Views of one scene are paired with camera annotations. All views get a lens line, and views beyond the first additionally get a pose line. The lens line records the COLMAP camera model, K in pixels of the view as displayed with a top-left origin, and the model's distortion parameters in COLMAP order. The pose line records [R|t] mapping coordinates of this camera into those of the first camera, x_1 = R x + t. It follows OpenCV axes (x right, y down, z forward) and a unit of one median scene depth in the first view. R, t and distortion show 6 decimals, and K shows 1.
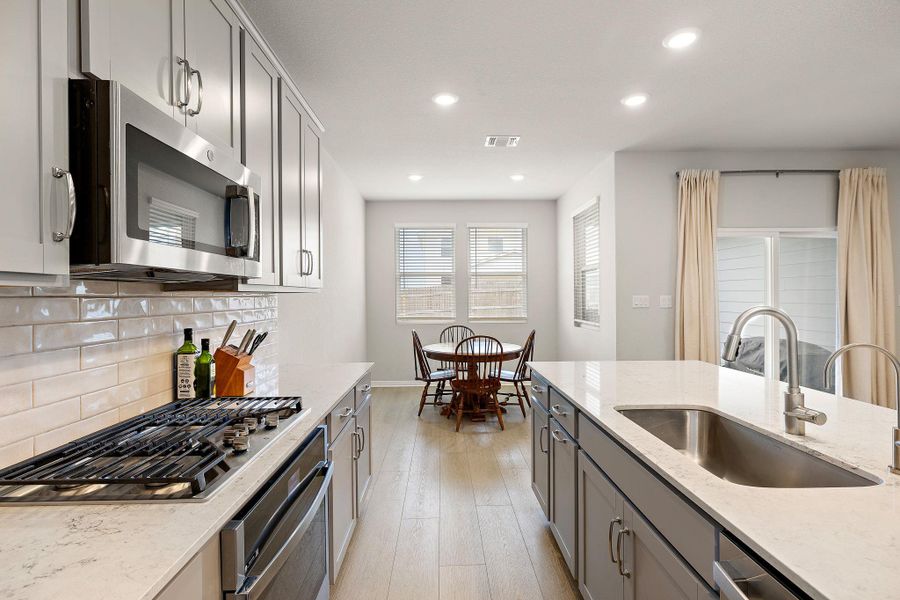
lens RADIAL K [[429.6, 0, 456.7], [0, 429.6, 300.9], [0, 0, 1]] dist [0.002728, -0.000111]
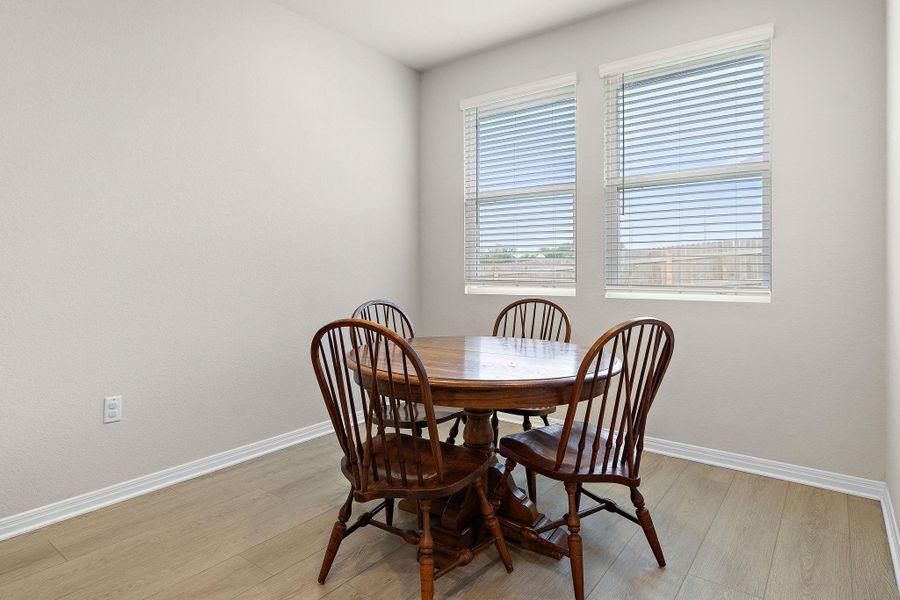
lens RADIAL K [[527.6, 0, 436.7], [0, 527.6, 268.0], [0, 0, 1]] dist [0.003357, 0.000623]
pose [[0.774583, 0.008055, -0.632421, 0.847880], [-0.012589, 0.999917, -0.002684, 0.093503], [0.632347, 0.010040, 0.774620, 1.732569]]
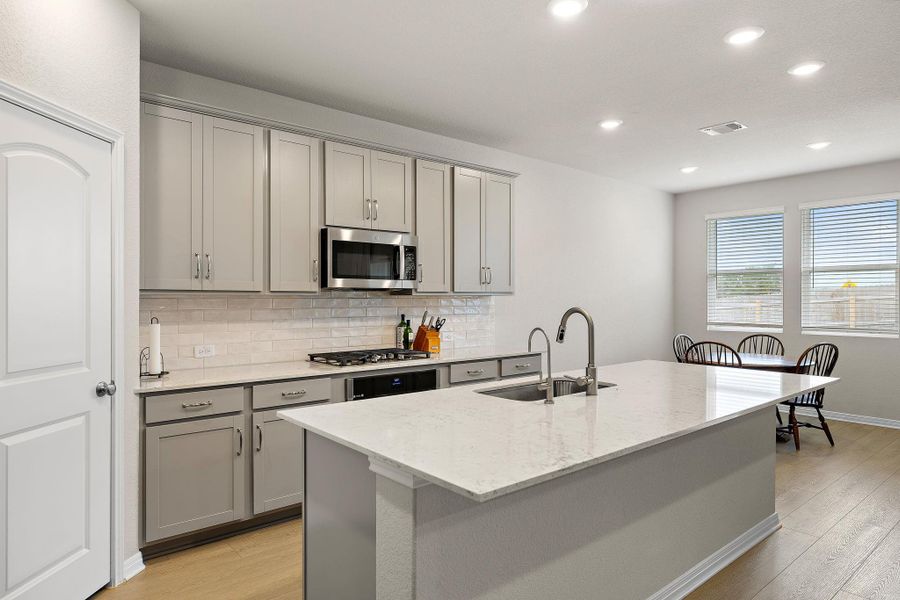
lens RADIAL K [[556.9, 0, 458.0], [0, 556.9, 297.0], [0, 0, 1]] dist [-0.008728, -0.000800]
pose [[0.623477, 0.009196, -0.781788, 1.538015], [-0.015471, 0.999880, -0.000576, -0.016443], [0.781689, 0.012454, 0.623544, -0.396204]]
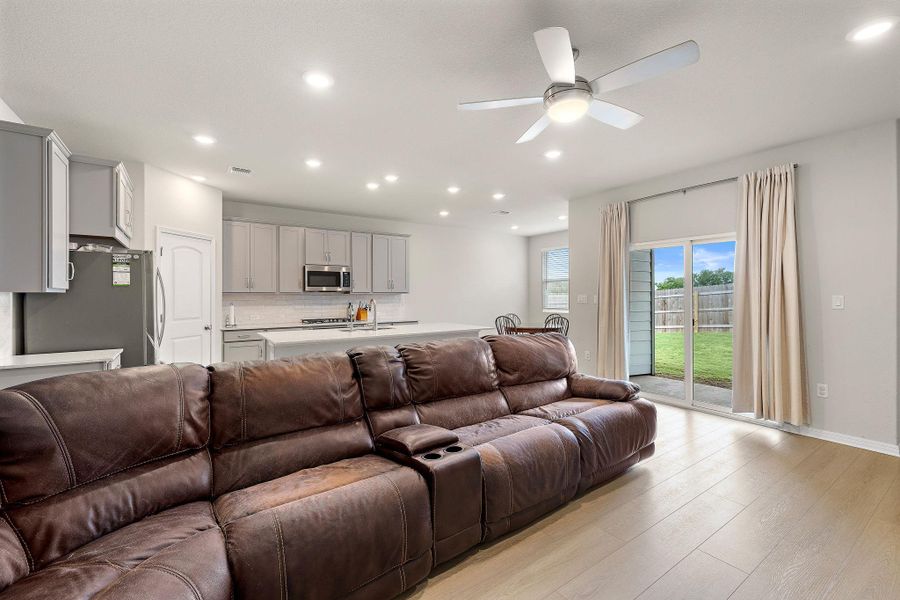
lens RADIAL K [[384.0, 0, 442.9], [0, 384.0, 292.9], [0, 0, 1]] dist [-0.002899, 0.000320]
pose [[0.524227, 0.002500, -0.851575, 3.159928], [-0.010781, 0.999935, -0.003701, -0.027569], [0.851511, 0.011120, 0.524220, -0.221415]]
